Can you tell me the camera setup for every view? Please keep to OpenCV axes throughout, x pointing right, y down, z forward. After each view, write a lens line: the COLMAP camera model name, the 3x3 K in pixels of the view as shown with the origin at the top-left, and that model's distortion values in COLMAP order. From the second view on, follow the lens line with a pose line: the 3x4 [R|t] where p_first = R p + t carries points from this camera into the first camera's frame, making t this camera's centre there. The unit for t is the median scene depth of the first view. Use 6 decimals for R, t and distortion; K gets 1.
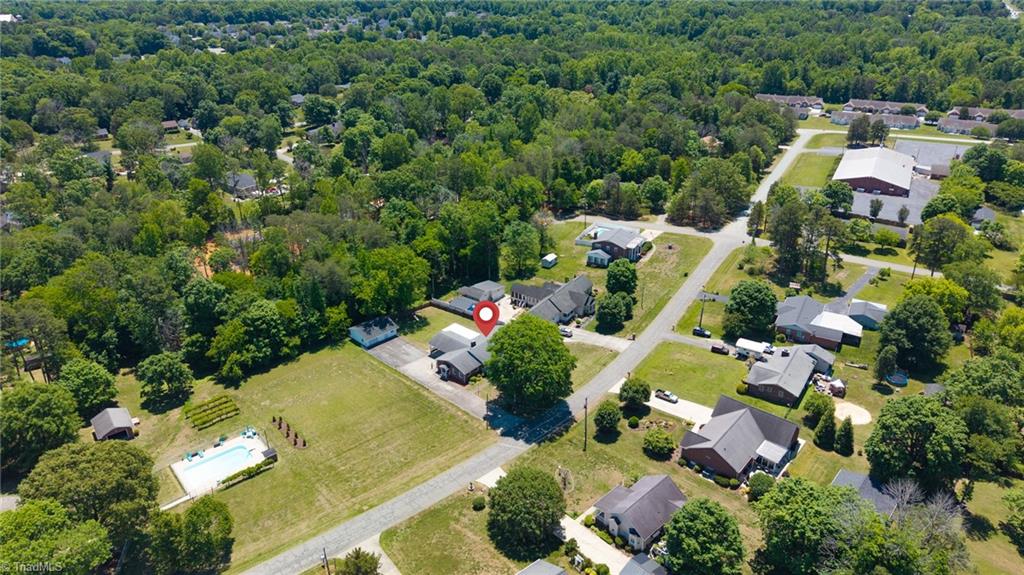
lens RADIAL K [[687.5, 0, 510.5], [0, 687.5, 286.0], [0, 0, 1]] dist [-0.001188, -0.008036]
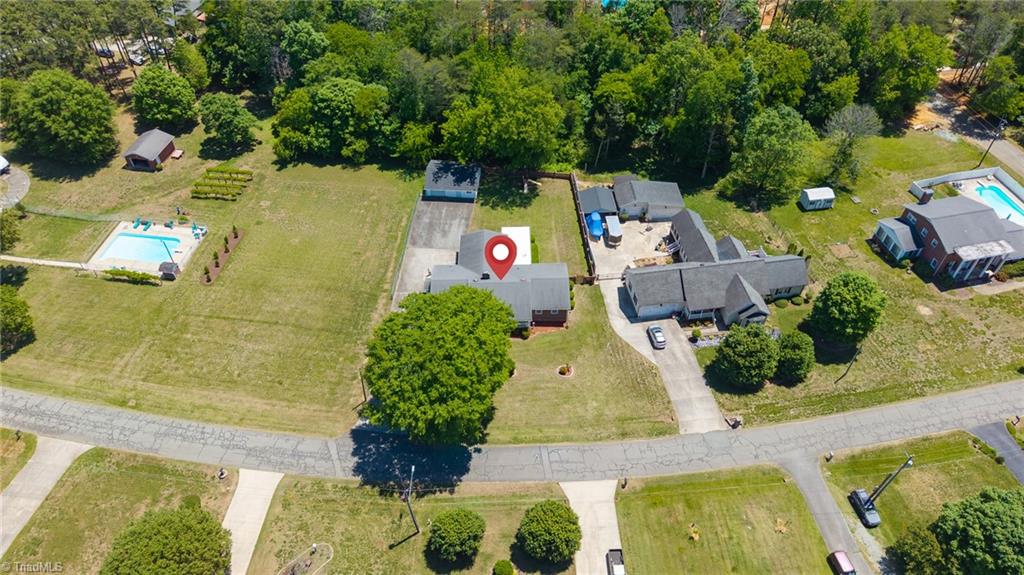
lens RADIAL K [[687.5, 0, 511.5], [0, 687.5, 287.6], [0, 0, 1]] dist [-0.001188, -0.008036]
pose [[0.664838, 0.547451, -0.508220, 0.289787], [-0.328406, 0.825294, 0.459390, -0.205520], [0.670925, -0.138518, 0.728473, 0.543461]]
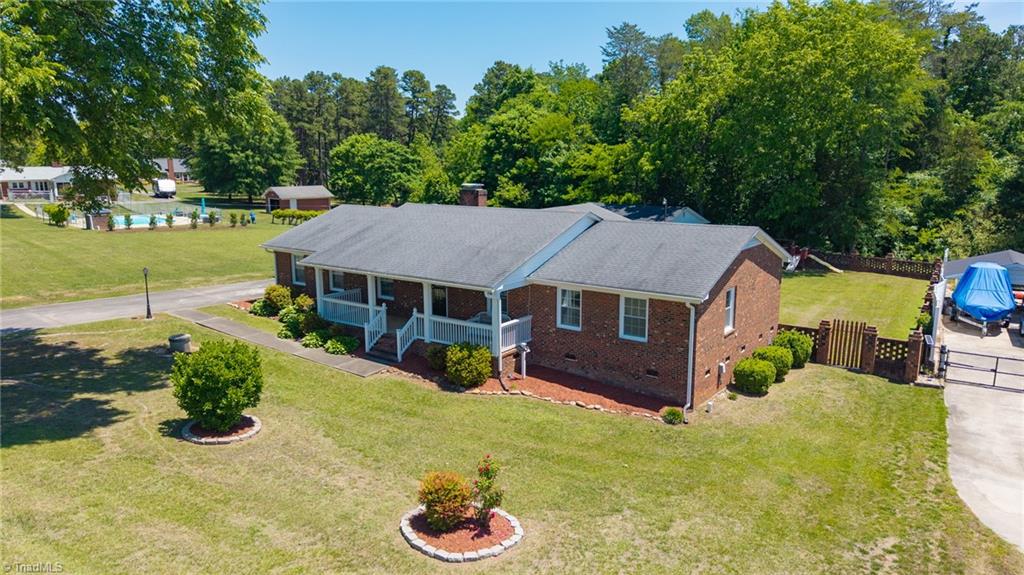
lens RADIAL K [[687.5, 0, 512.1], [0, 687.5, 287.6], [0, 0, 1]] dist [-0.001188, -0.008036]
pose [[0.082573, 0.197067, -0.976907, 0.132334], [-0.431547, 0.890654, 0.143191, 0.073580], [0.898303, 0.409757, 0.158588, 0.980632]]
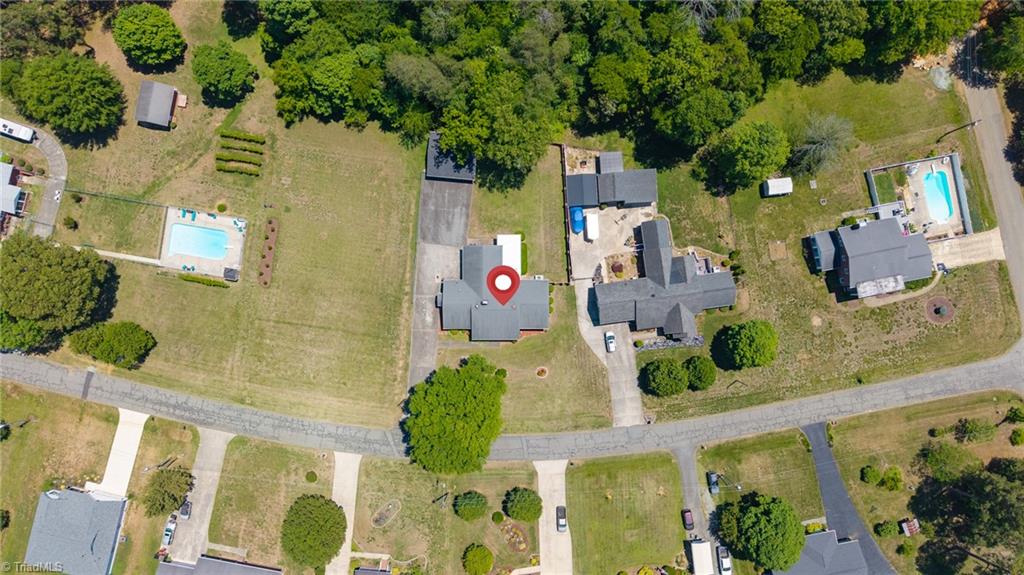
lens RADIAL K [[687.5, 0, 509.9], [0, 687.5, 293.4], [0, 0, 1]] dist [-0.001188, -0.008036]
pose [[0.657243, 0.753647, 0.006875, -0.048490], [-0.334446, 0.283467, 0.898773, -0.665477], [0.675409, -0.593012, 0.438361, 0.658314]]
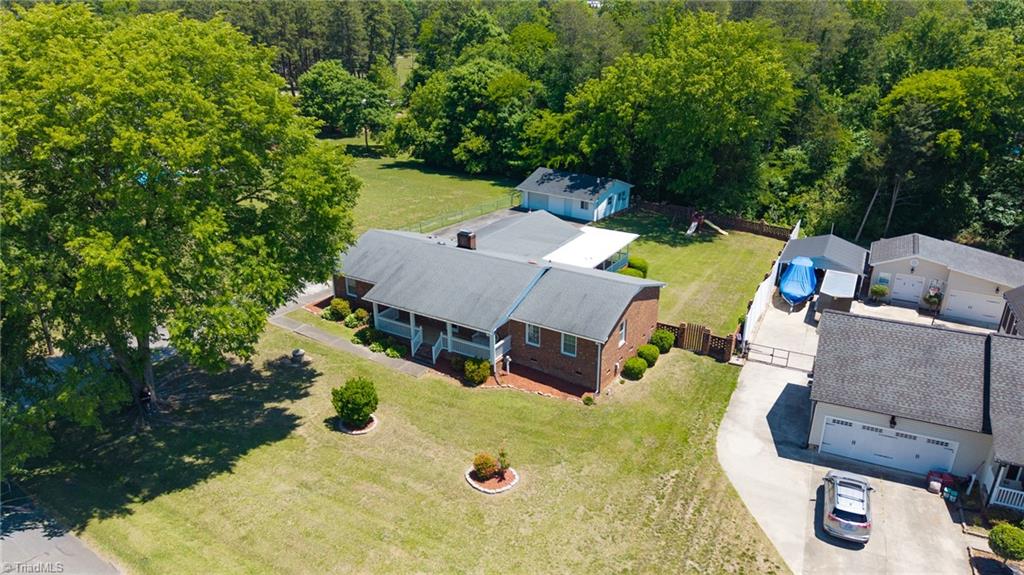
lens RADIAL K [[687.5, 0, 514.5], [0, 687.5, 286.2], [0, 0, 1]] dist [-0.001188, -0.008036]
pose [[0.163027, 0.386133, -0.907923, 0.210843], [-0.428597, 0.856586, 0.287341, 0.010833], [0.888666, 0.342288, 0.305142, 0.929231]]
